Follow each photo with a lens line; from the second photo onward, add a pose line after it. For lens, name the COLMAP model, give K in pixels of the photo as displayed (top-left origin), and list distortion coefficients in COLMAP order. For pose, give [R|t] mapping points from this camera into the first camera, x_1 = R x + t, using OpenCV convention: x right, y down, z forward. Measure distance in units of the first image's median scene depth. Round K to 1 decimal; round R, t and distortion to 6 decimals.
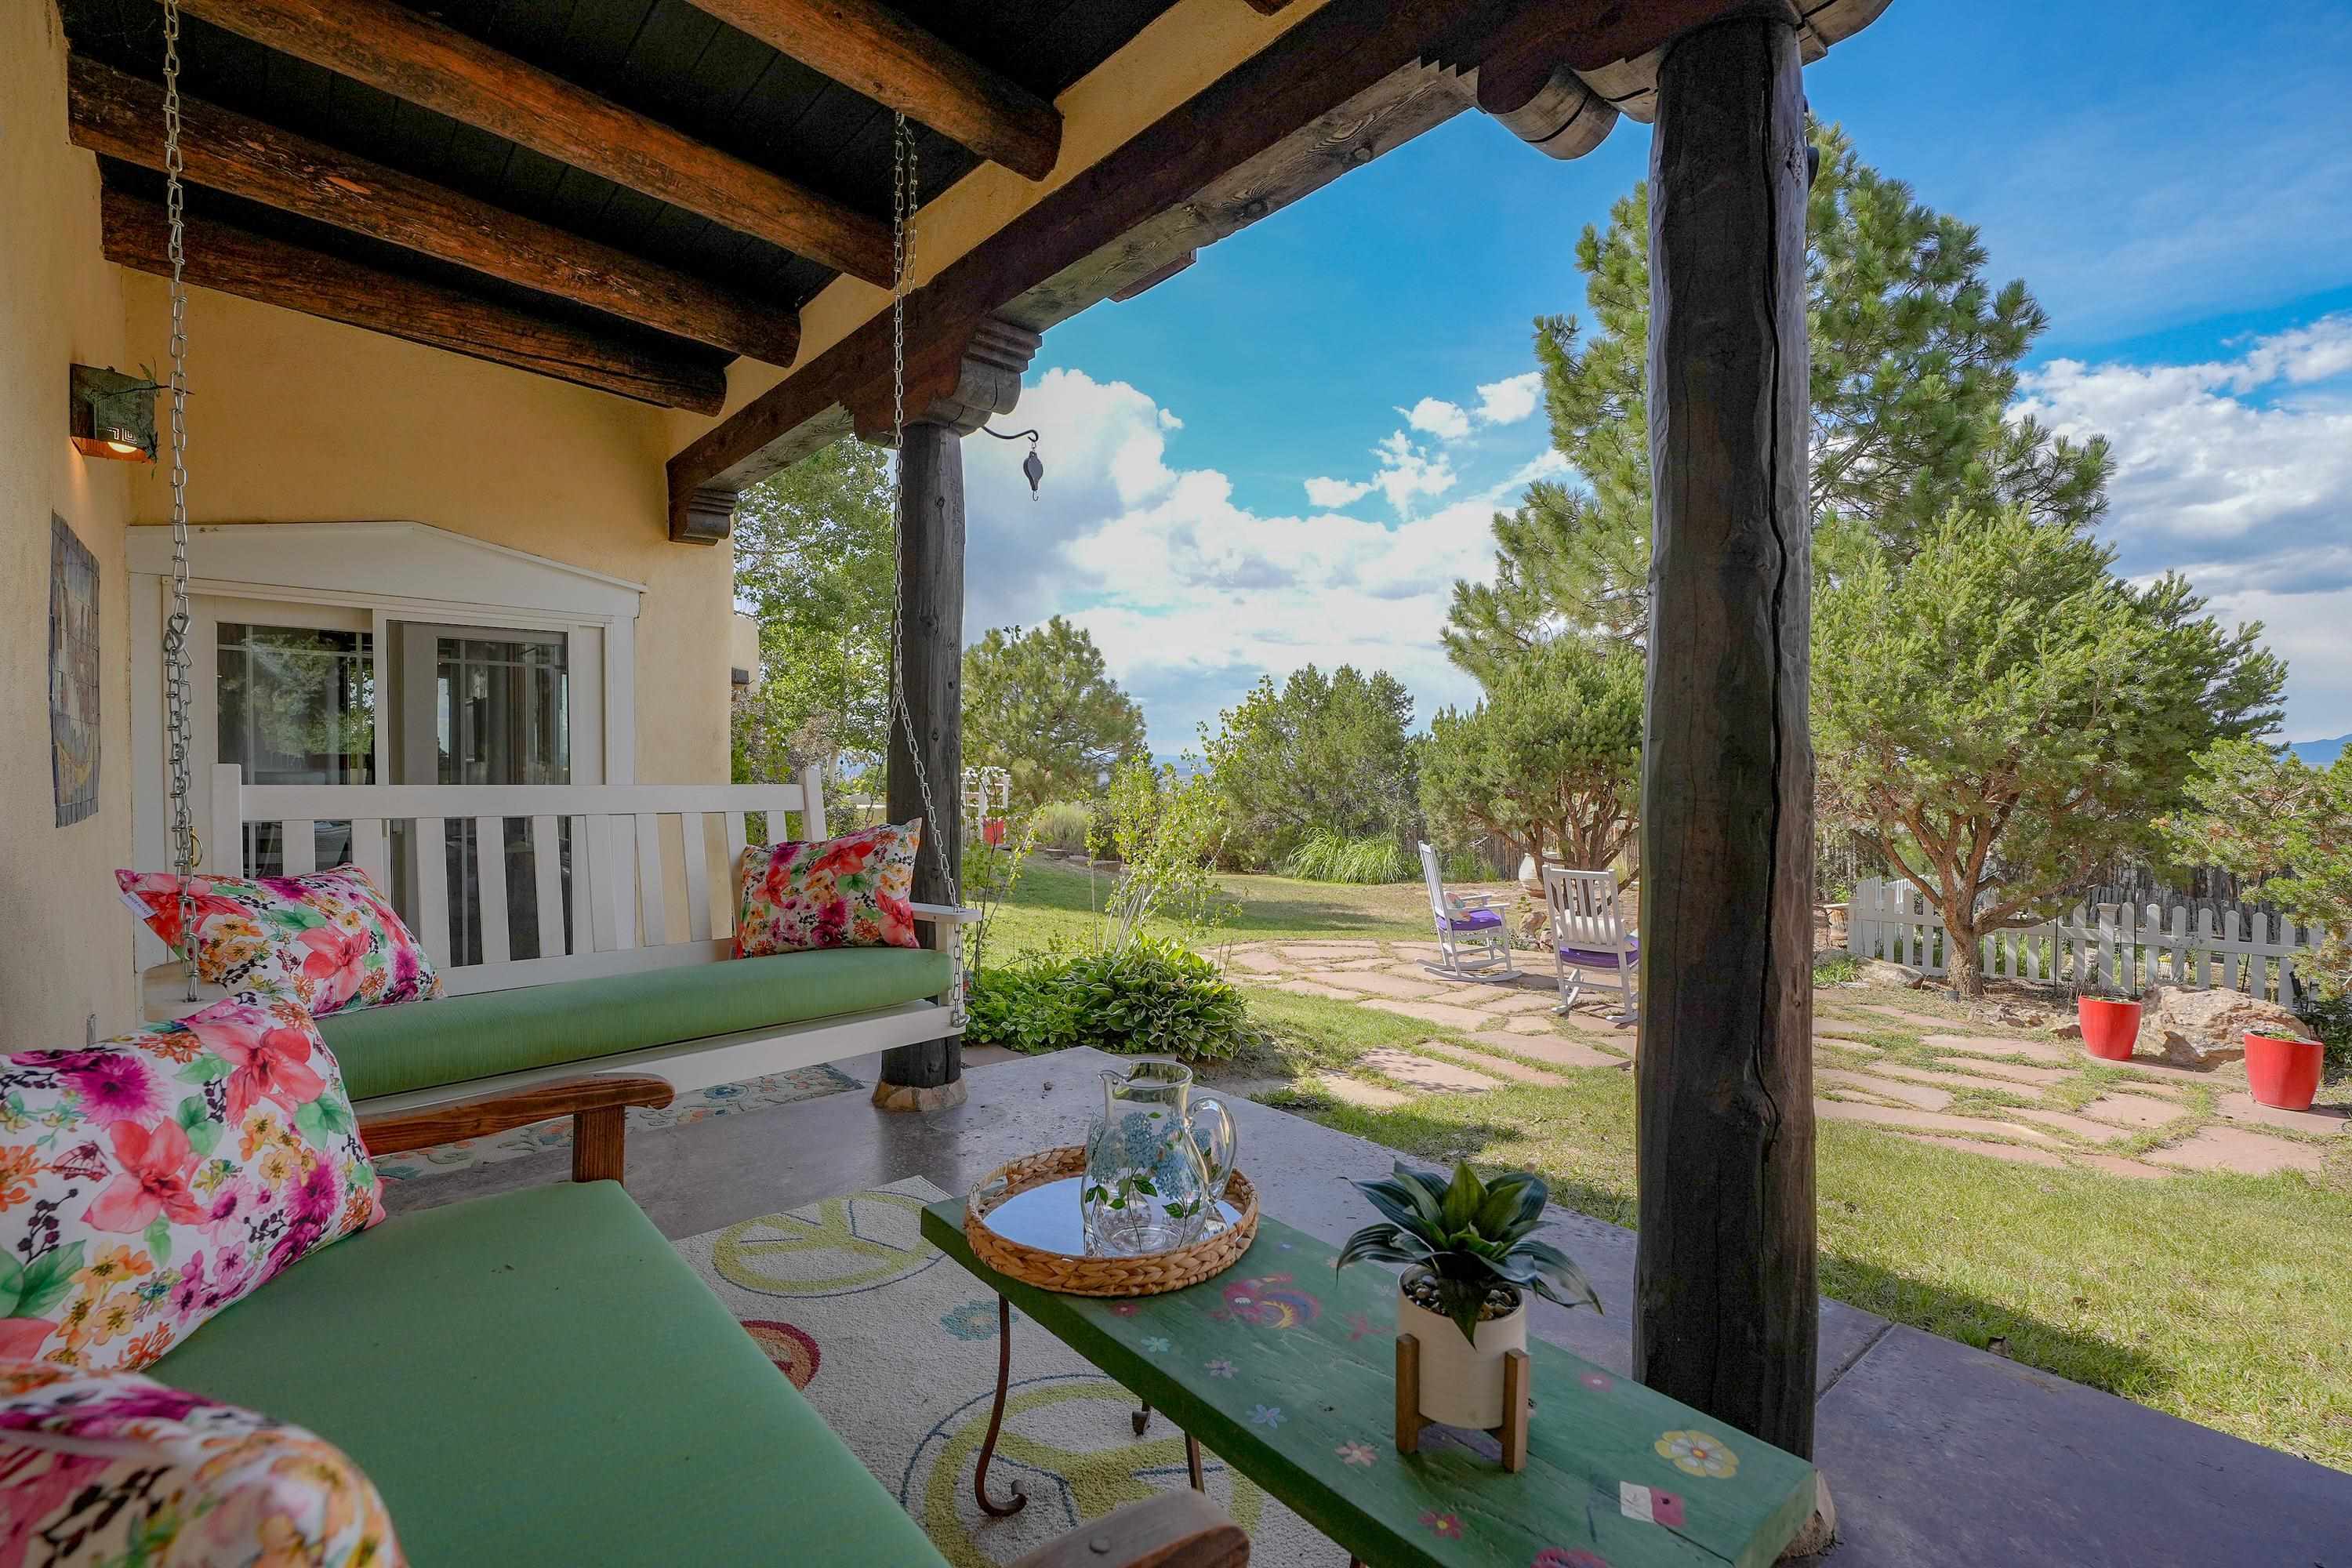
lens RADIAL K [[1052.1, 0, 1186.8], [0, 1052.1, 778.5], [0, 0, 1]] dist [-0.000239, 0.003679]
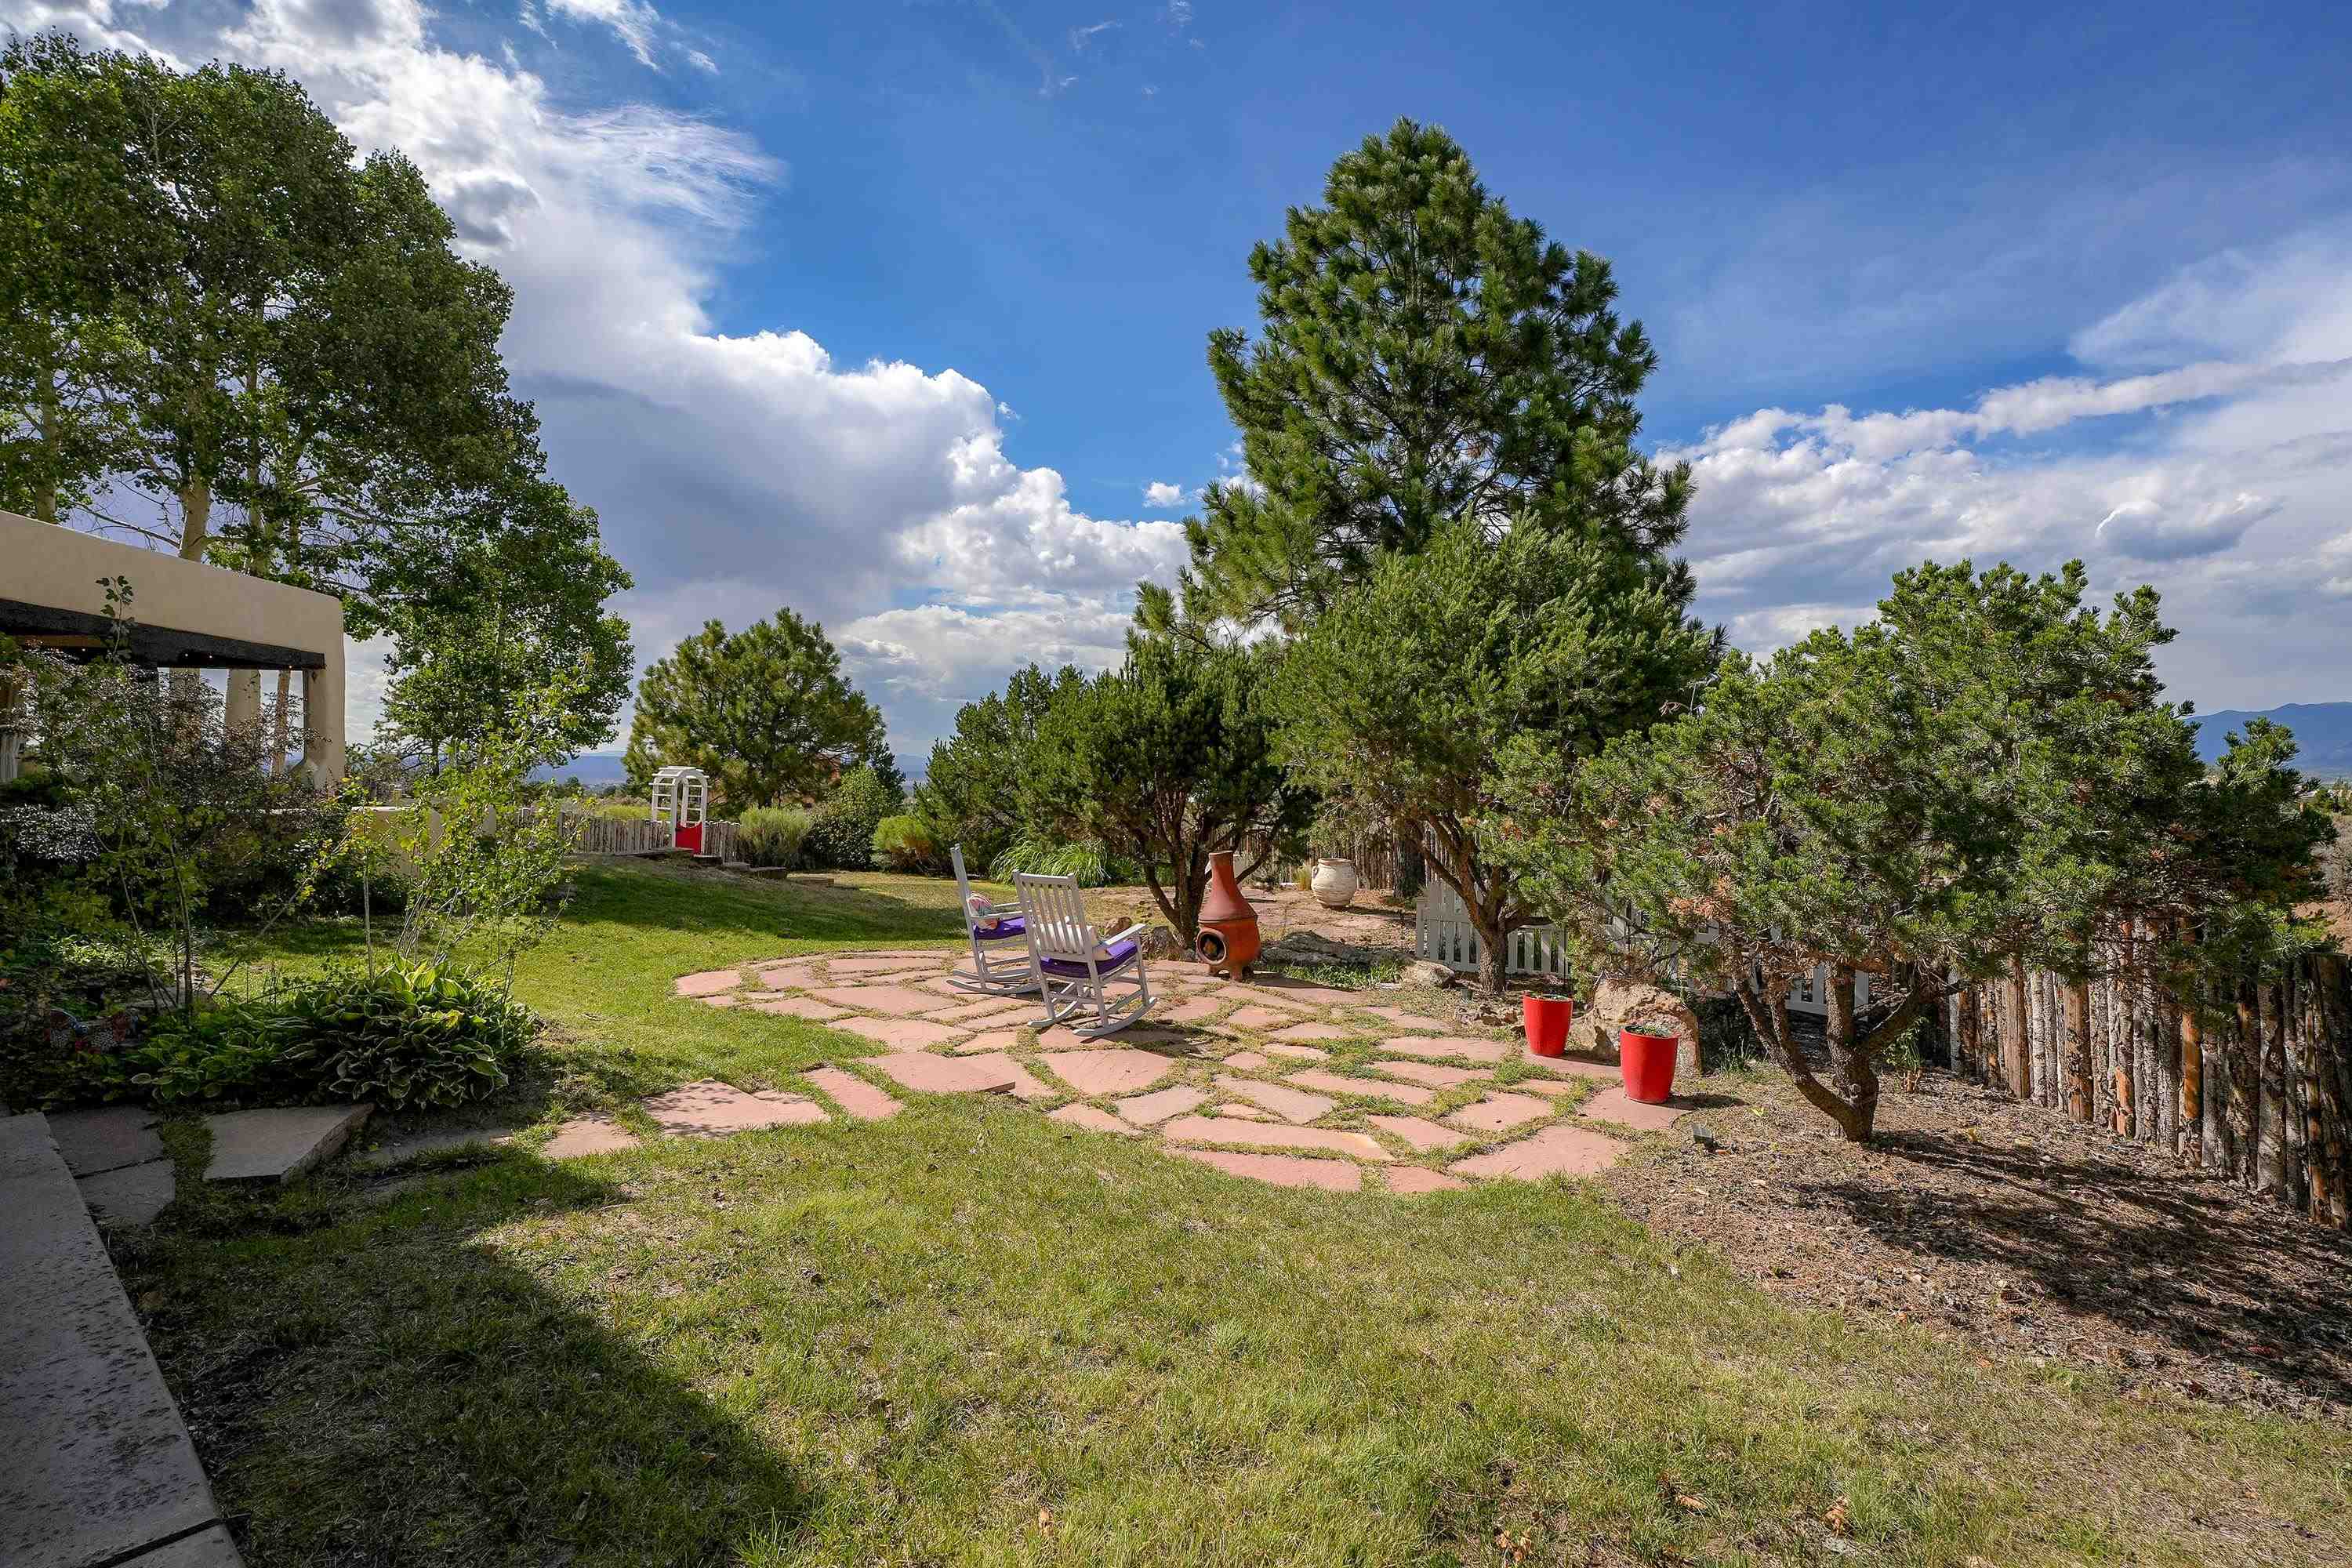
lens RADIAL K [[1052.1, 0, 1177.1], [0, 1052.1, 774.6], [0, 0, 1]] dist [-0.000239, 0.003679]
pose [[0.987108, 0.004315, 0.159995, 0.331924], [-0.003079, 0.999964, -0.007970, 0.005243], [-0.160023, 0.007374, 0.987086, 0.055477]]
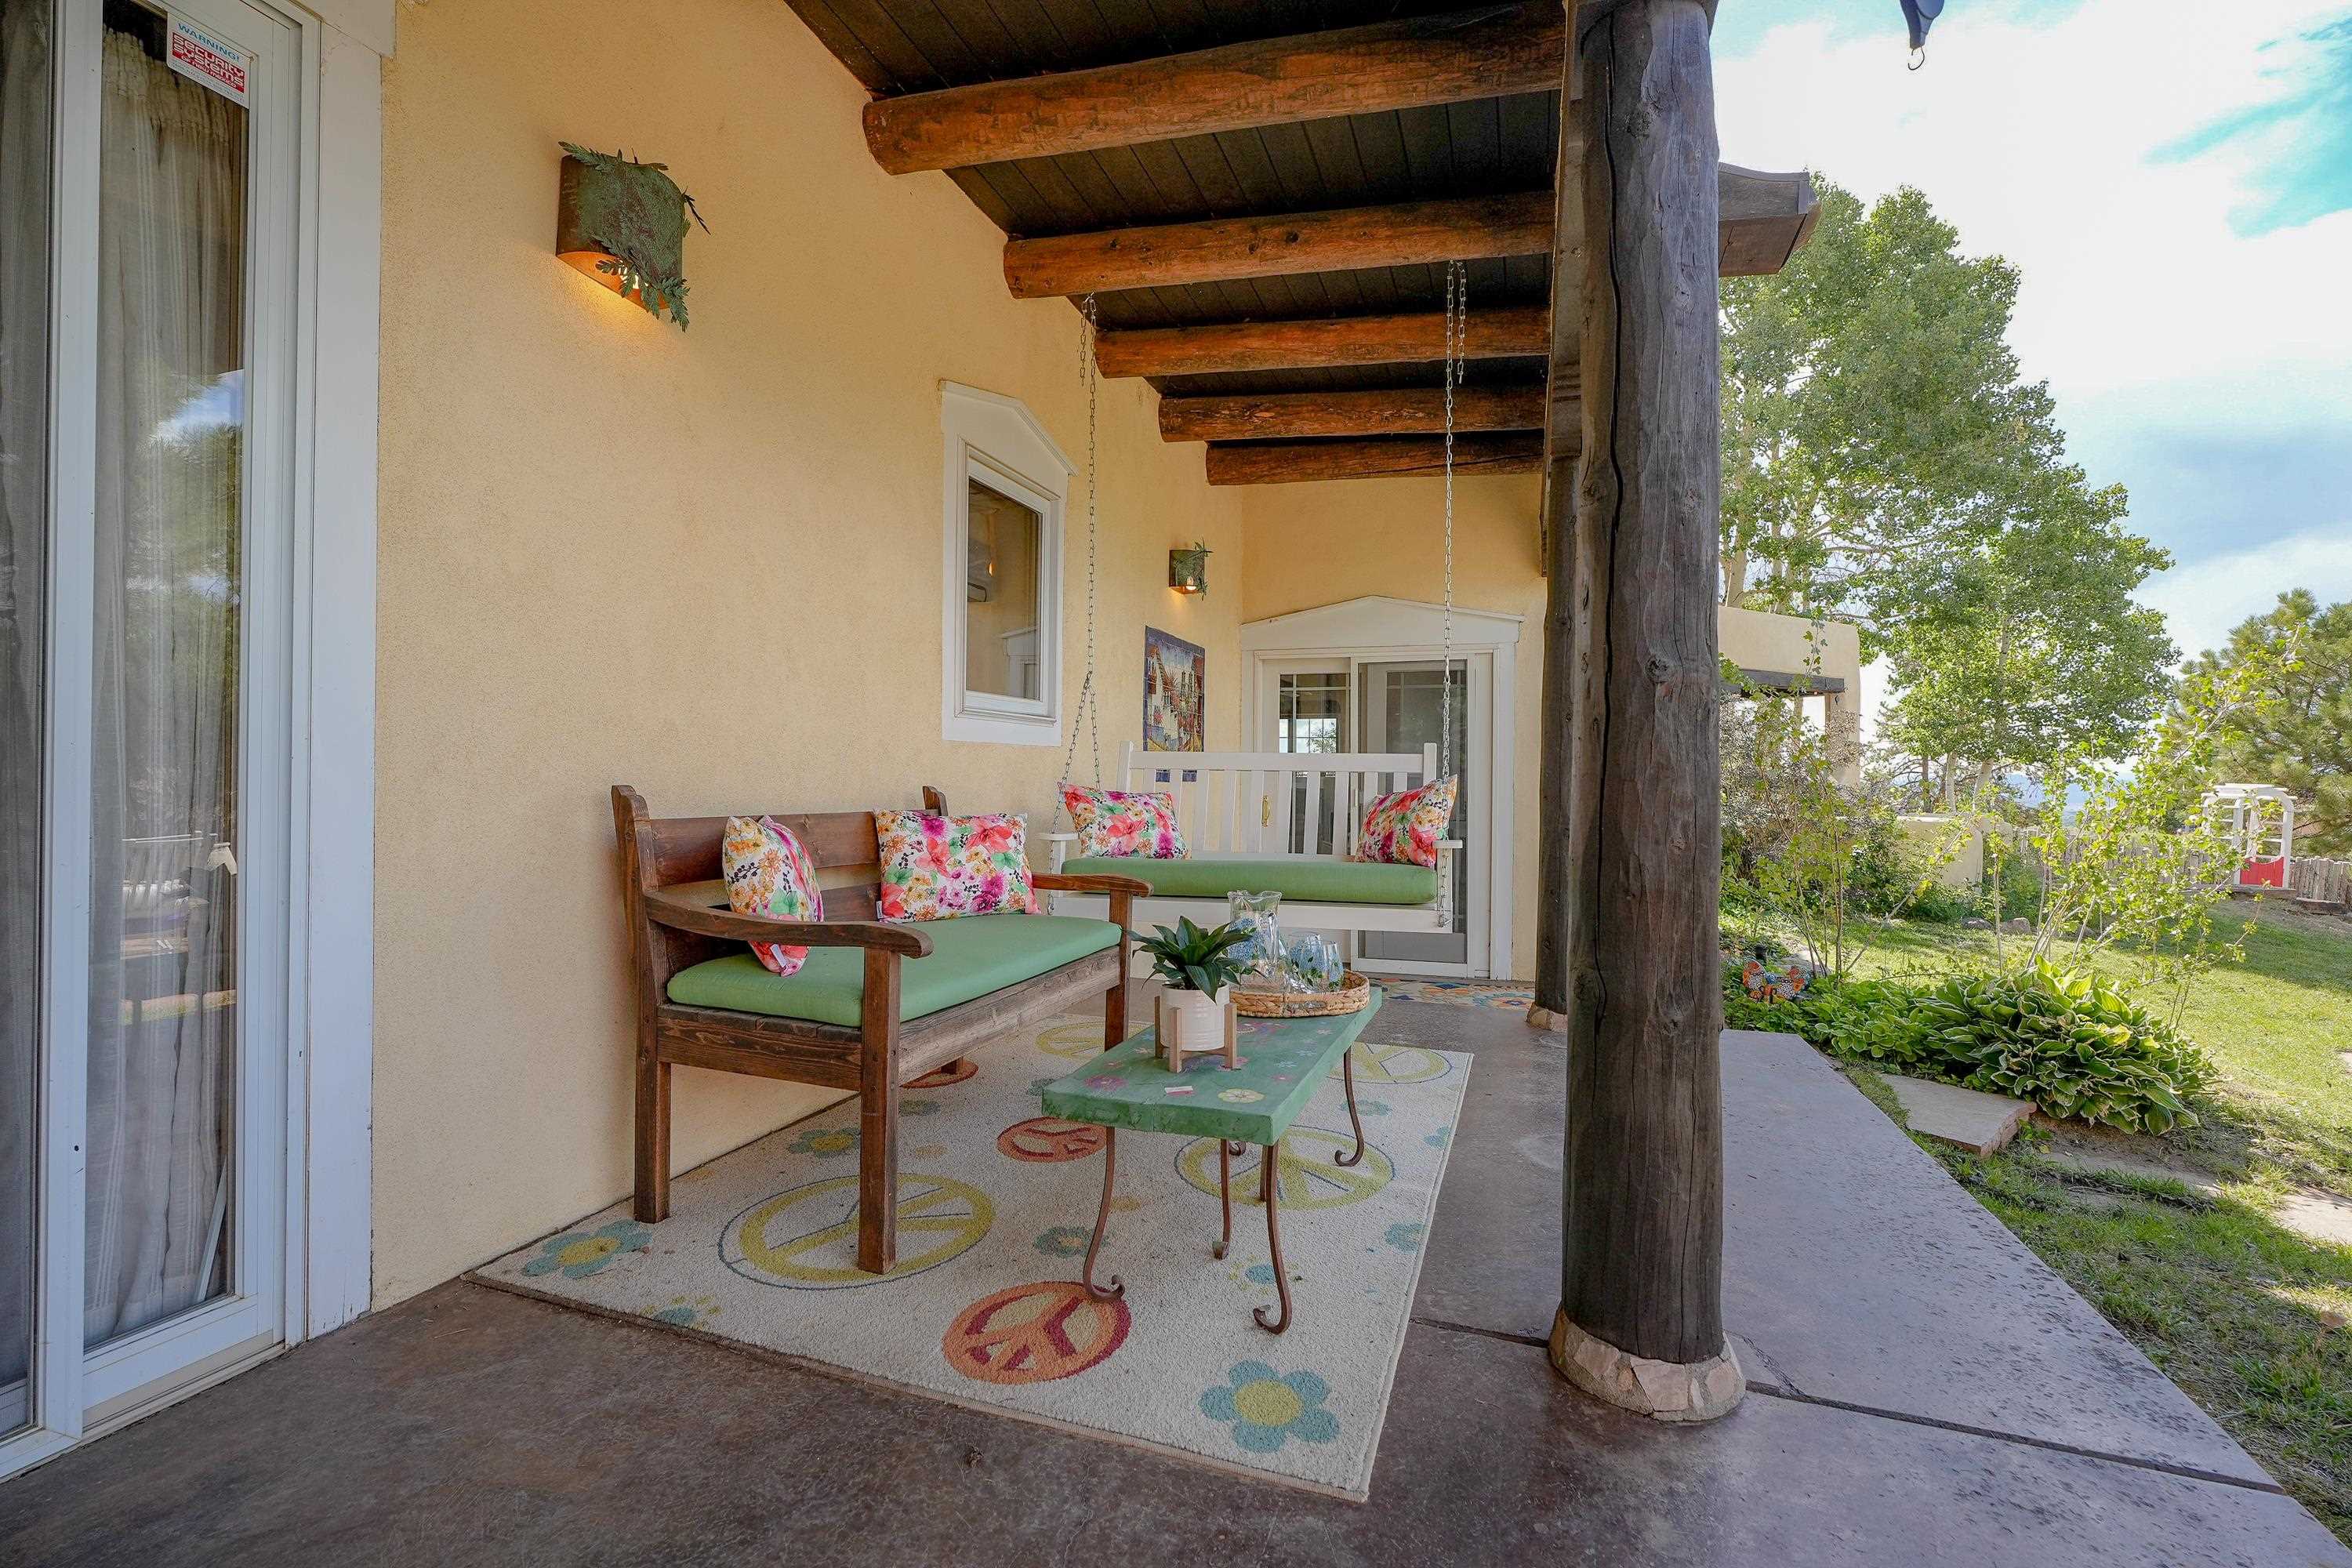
lens RADIAL K [[1052.1, 0, 1175.8], [0, 1052.1, 788.6], [0, 0, 1]] dist [-0.000239, 0.003679]
pose [[0.498861, 0.005897, -0.866662, 0.250350], [-0.017126, 0.999849, -0.003054, 0.022471], [0.866513, 0.016366, 0.498887, 0.011166]]
